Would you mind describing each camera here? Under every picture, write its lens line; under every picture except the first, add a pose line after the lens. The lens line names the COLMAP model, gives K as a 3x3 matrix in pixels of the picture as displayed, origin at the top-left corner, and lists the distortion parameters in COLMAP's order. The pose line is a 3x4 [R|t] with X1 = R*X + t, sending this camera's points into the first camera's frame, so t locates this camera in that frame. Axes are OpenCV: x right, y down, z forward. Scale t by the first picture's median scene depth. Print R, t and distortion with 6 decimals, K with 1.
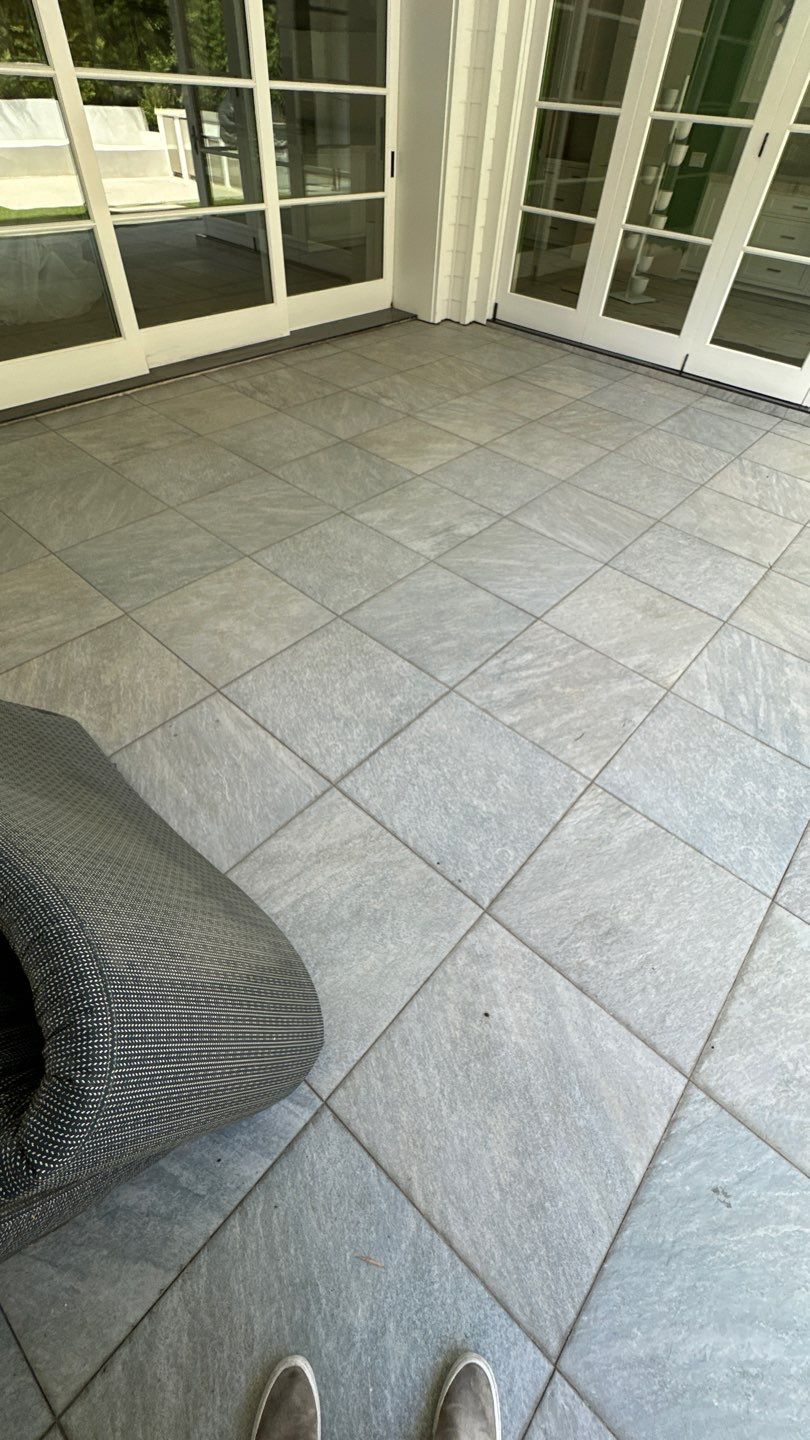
lens RADIAL K [[574.9, 0, 408.9], [0, 574.9, 720.2], [0, 0, 1]] dist [-0.004126, 0.000755]
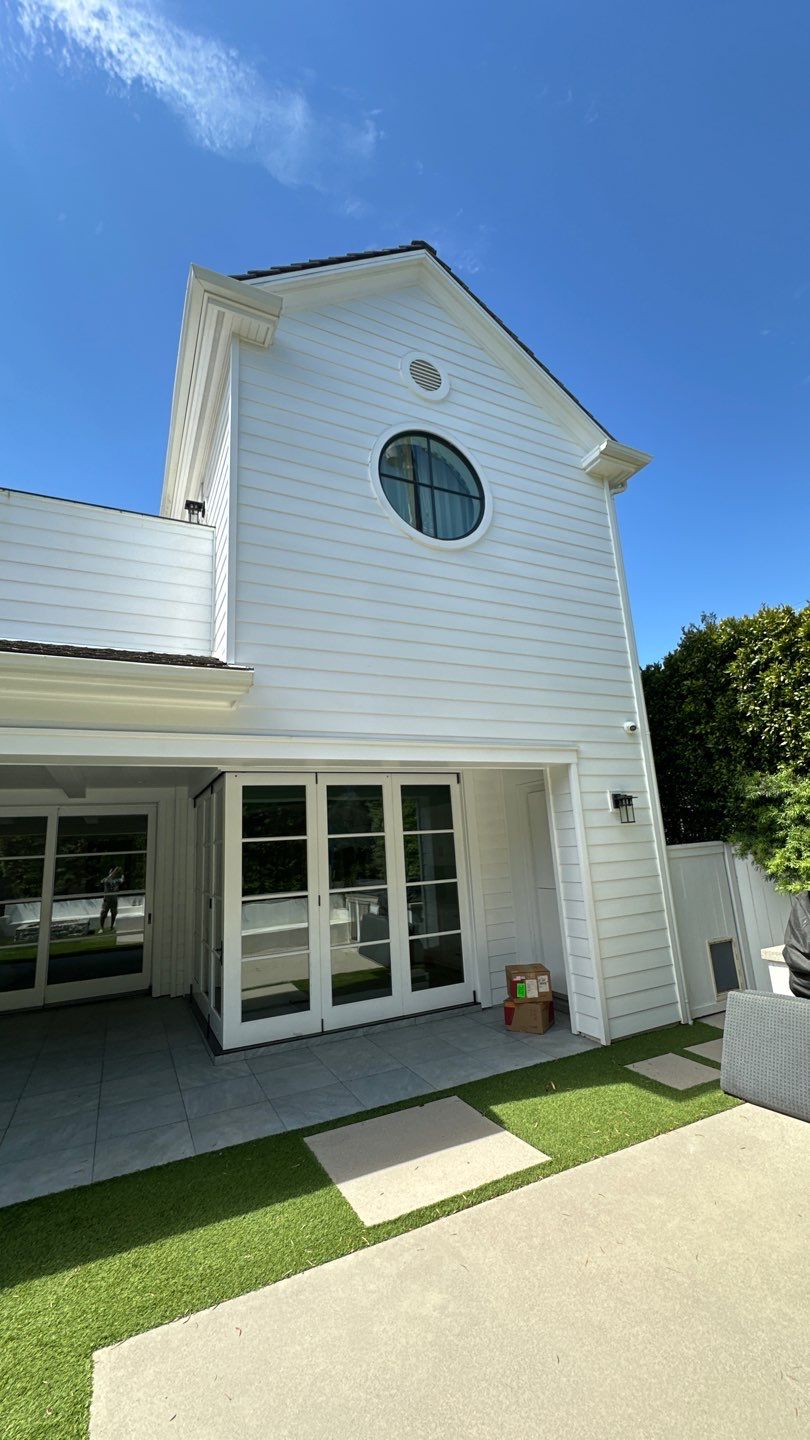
lens RADIAL K [[574.9, 0, 408.9], [0, 574.9, 720.2], [0, 0, 1]] dist [-0.004126, 0.000755]
pose [[0.919514, -0.185941, -0.346295, 2.335737], [-0.210950, 0.509940, -0.833943, 0.102682], [0.331654, 0.839873, 0.429672, -0.079959]]
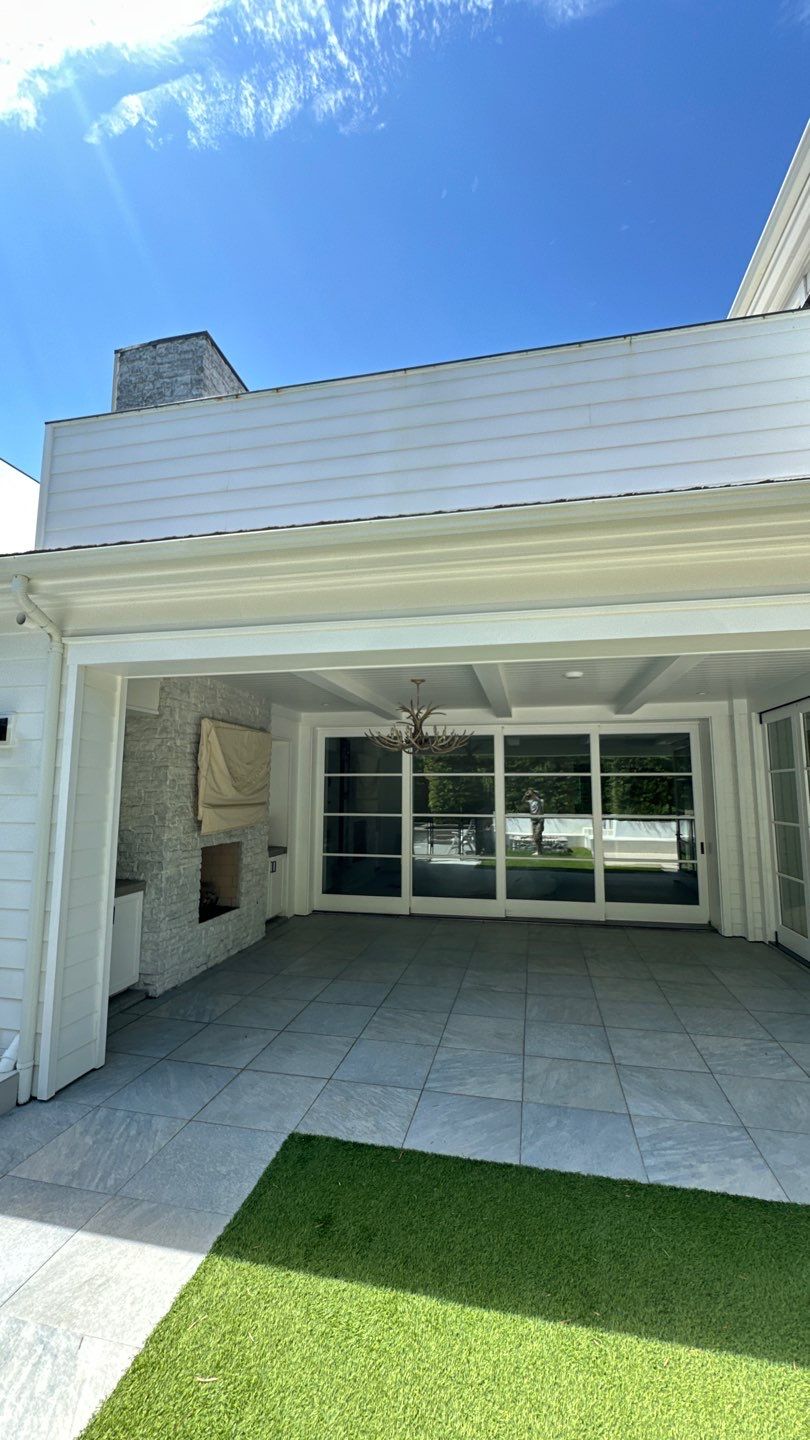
lens RADIAL K [[574.9, 0, 408.9], [0, 574.9, 720.2], [0, 0, 1]] dist [-0.004126, 0.000755]
pose [[0.493364, -0.156385, -0.855649, 1.595331], [-0.632516, 0.610761, -0.476334, 0.183747], [0.597089, 0.776218, 0.202412, -0.183308]]
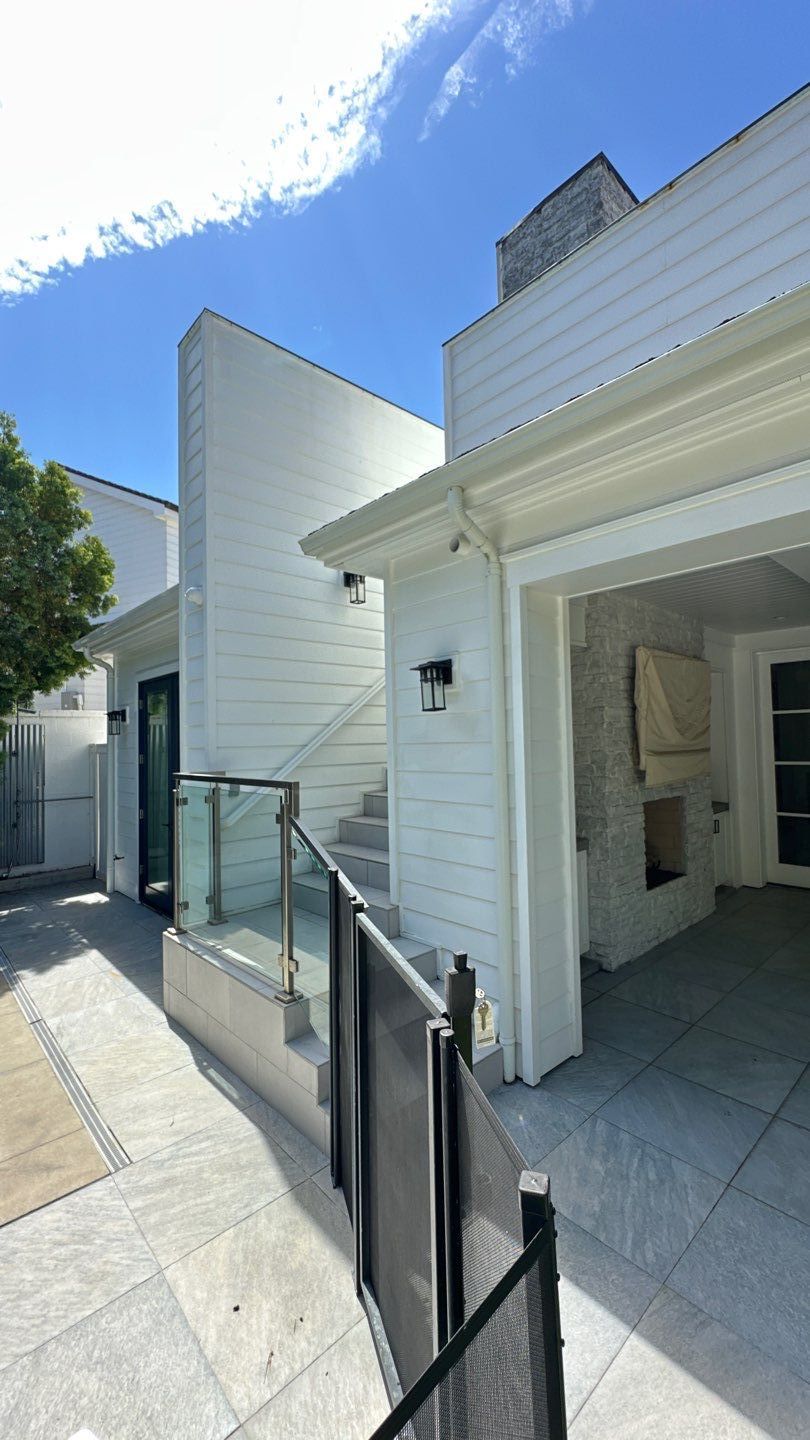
lens RADIAL K [[574.9, 0, 408.9], [0, 574.9, 720.2], [0, 0, 1]] dist [-0.004126, 0.000755]
pose [[-0.103074, -0.087820, -0.990789, 1.226959], [-0.730841, 0.682371, 0.015548, 0.263241], [0.674720, 0.725712, -0.134517, -0.270149]]
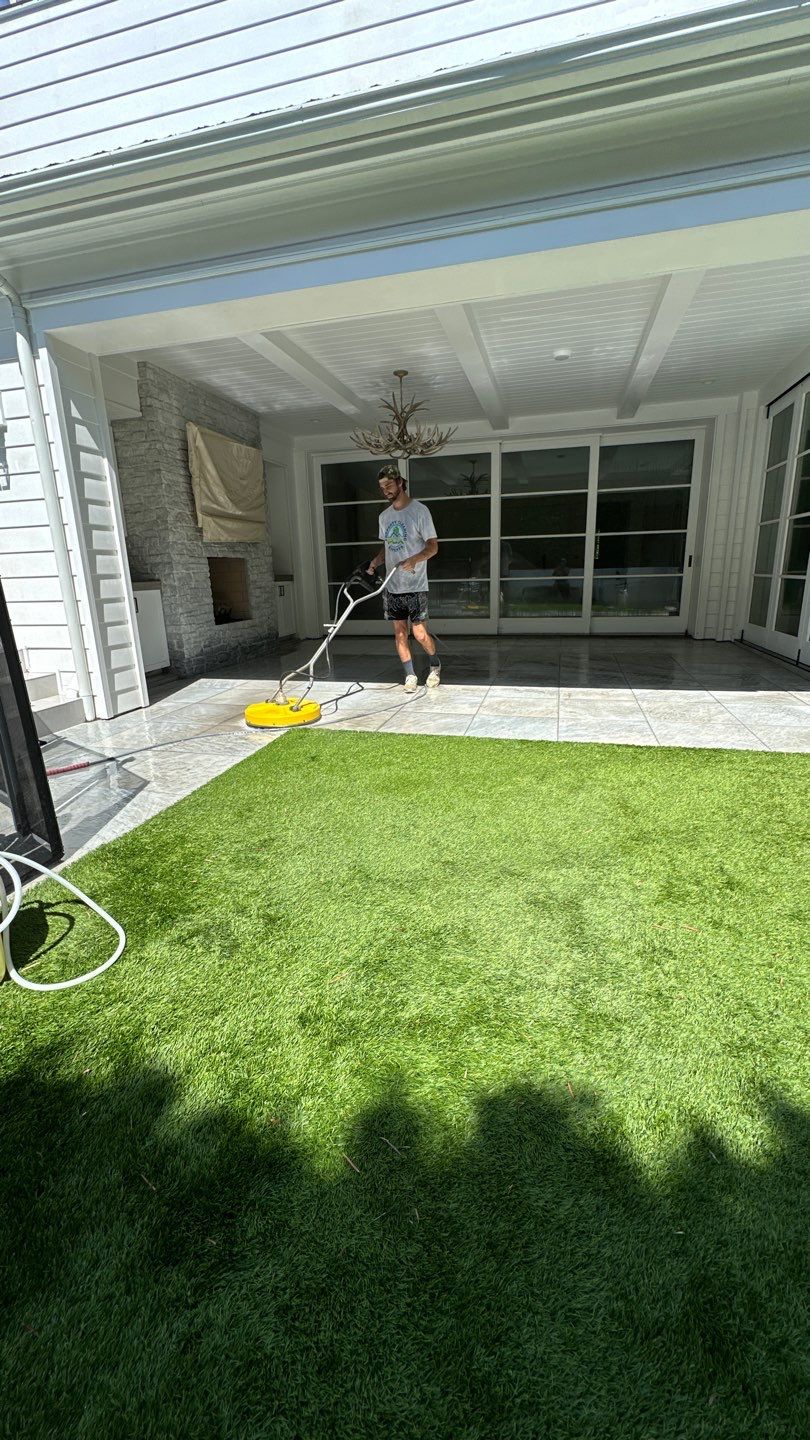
lens RADIAL K [[574.9, 0, 408.9], [0, 574.9, 720.2], [0, 0, 1]] dist [-0.004126, 0.000755]
pose [[0.455649, 0.160671, -0.875539, 1.800428], [-0.627369, 0.755735, -0.187811, 0.346707], [0.631500, 0.634862, 0.445150, 0.030270]]
